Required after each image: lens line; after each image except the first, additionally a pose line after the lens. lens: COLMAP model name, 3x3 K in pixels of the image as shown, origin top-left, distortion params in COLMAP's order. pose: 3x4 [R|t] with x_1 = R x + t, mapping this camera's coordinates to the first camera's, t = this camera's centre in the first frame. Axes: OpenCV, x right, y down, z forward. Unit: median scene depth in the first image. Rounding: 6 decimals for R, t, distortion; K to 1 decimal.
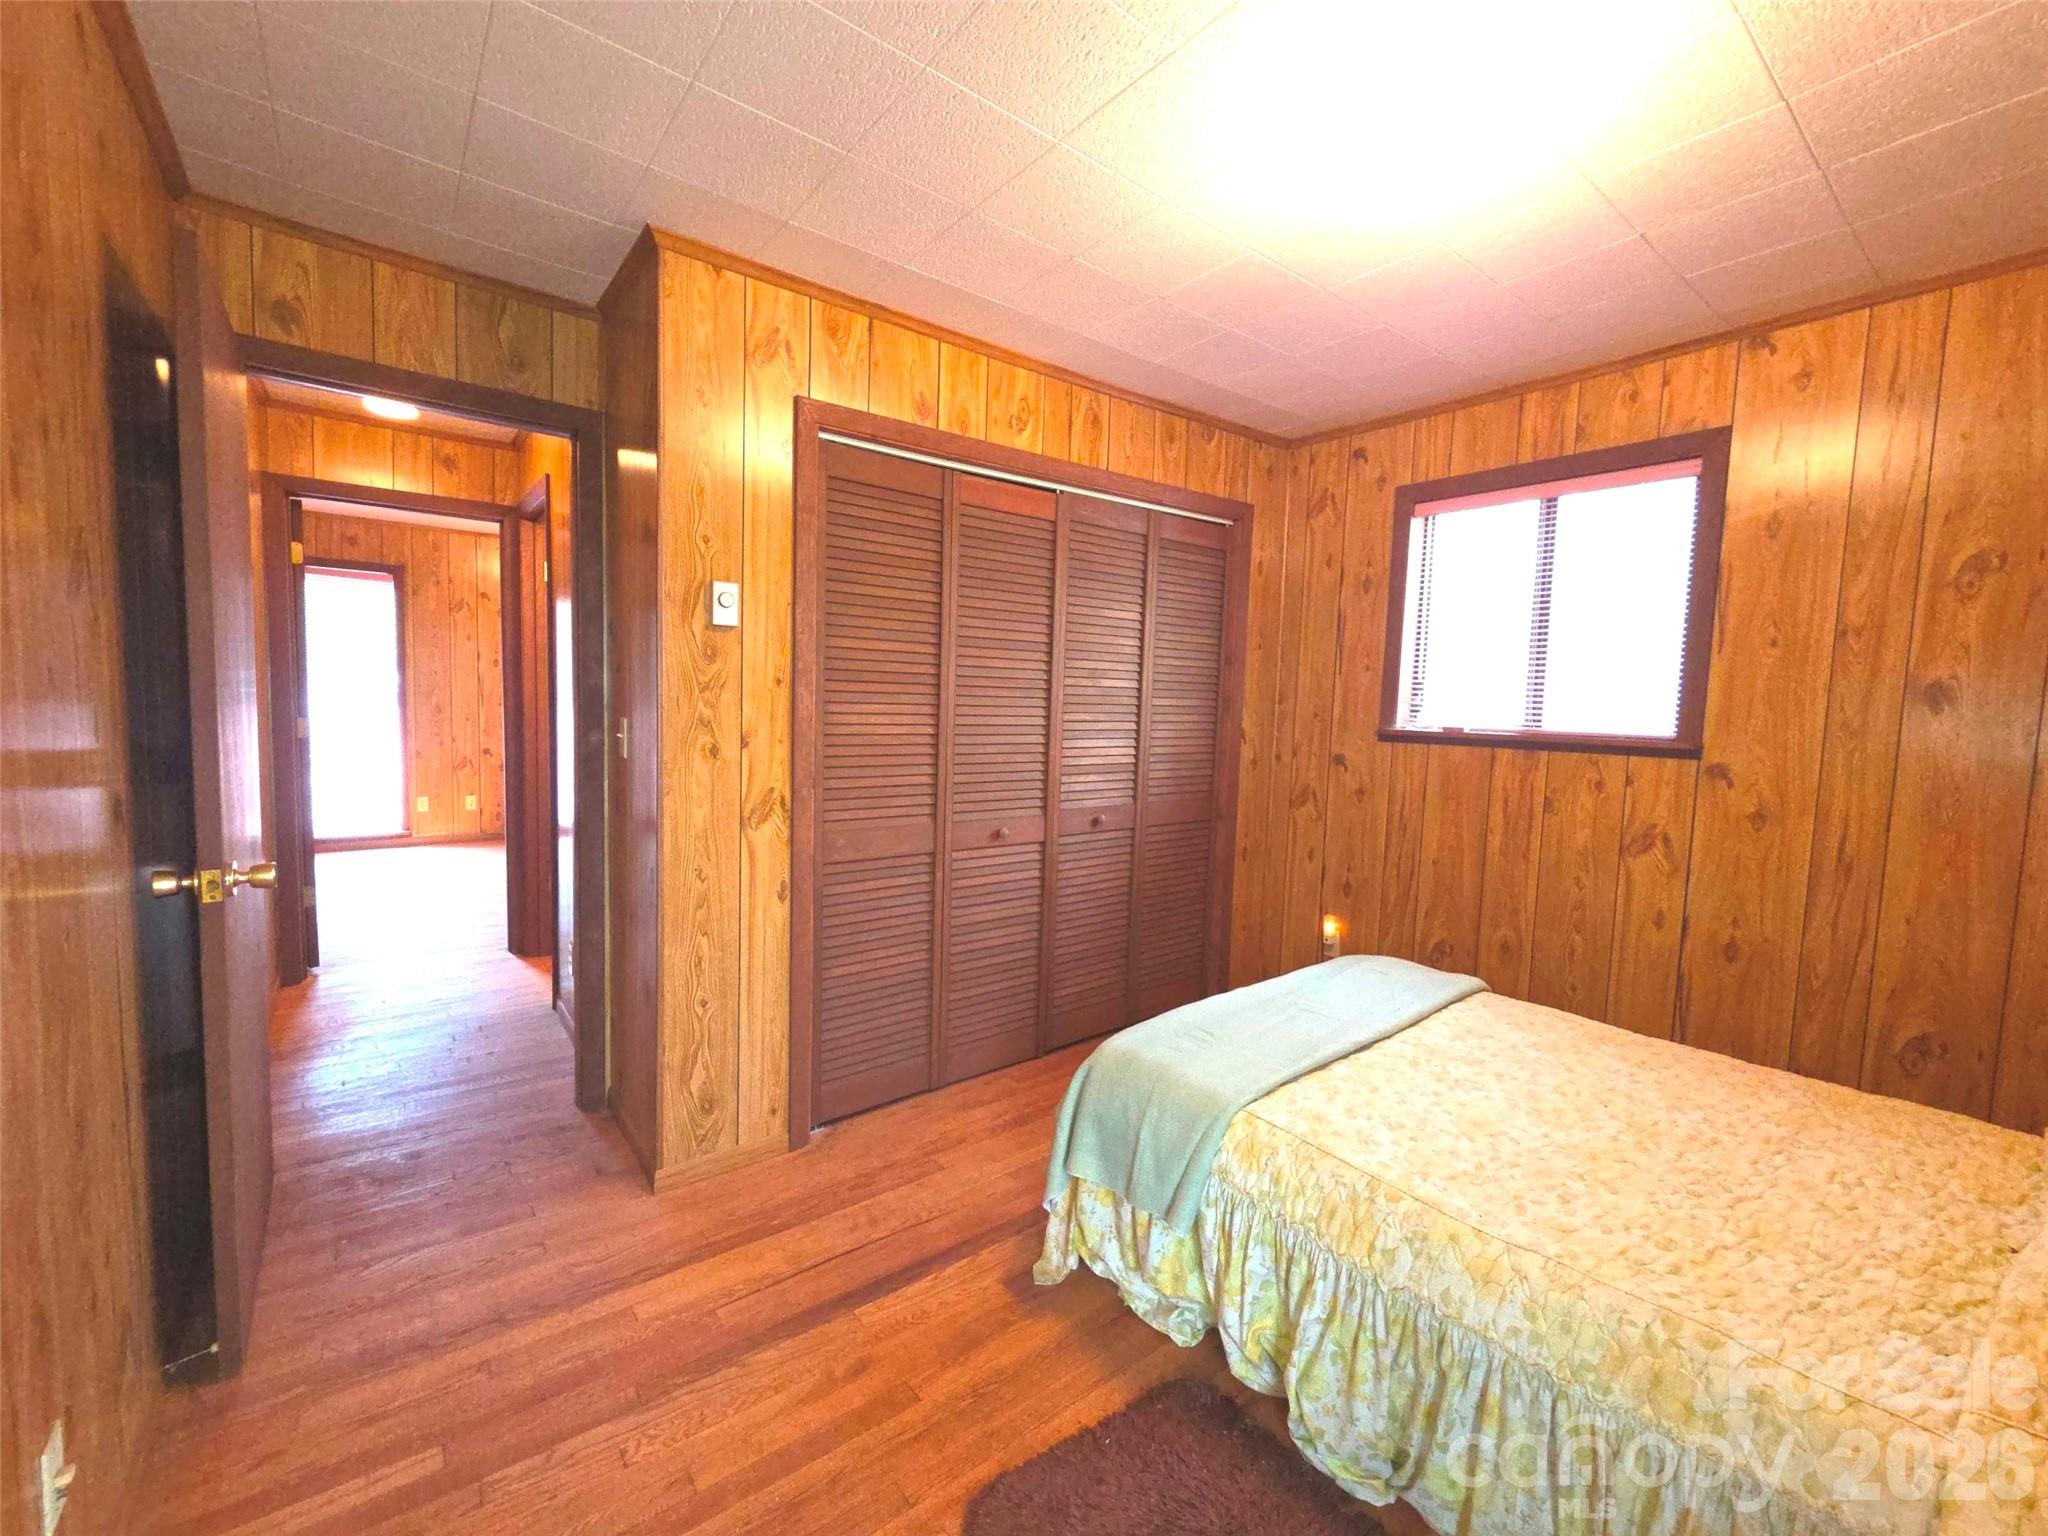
lens RADIAL K [[843.7, 0, 1032.3], [0, 843.7, 772.2], [0, 0, 1]] dist [-0.000359, 0.001303]
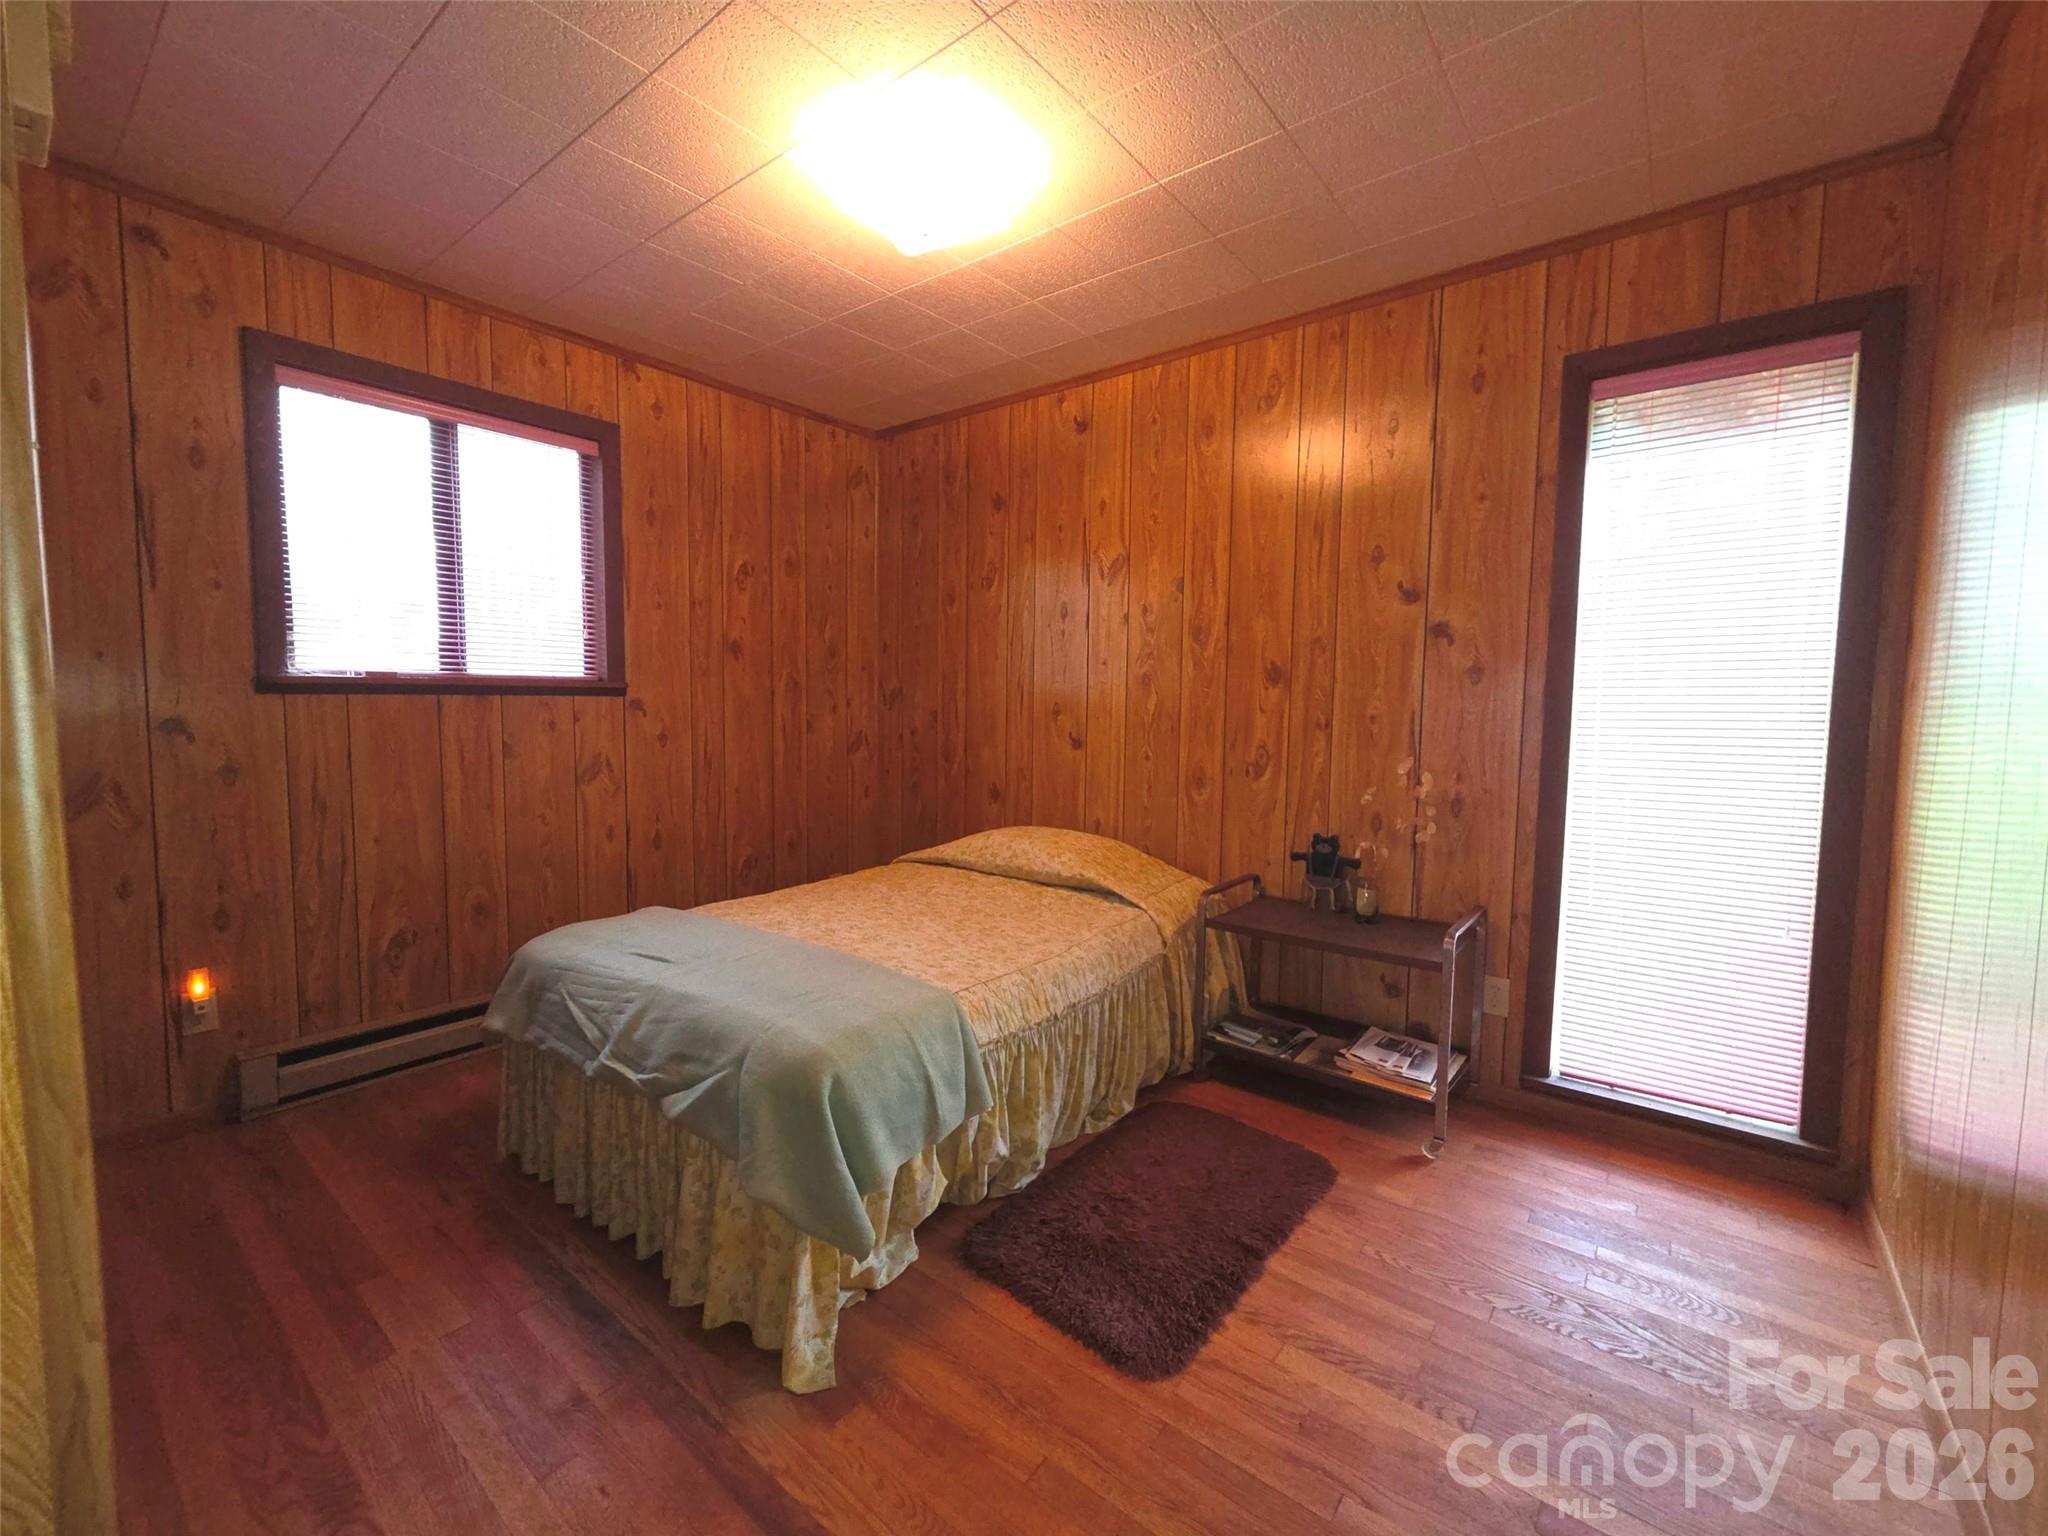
lens RADIAL K [[843.7, 0, 1030.3], [0, 843.7, 762.8], [0, 0, 1]] dist [-0.000359, 0.001303]
pose [[-0.239137, -0.107327, 0.965036, -0.521747], [0.064863, 0.989887, 0.126163, -0.033357], [-0.968817, 0.092765, -0.229757, 0.682214]]
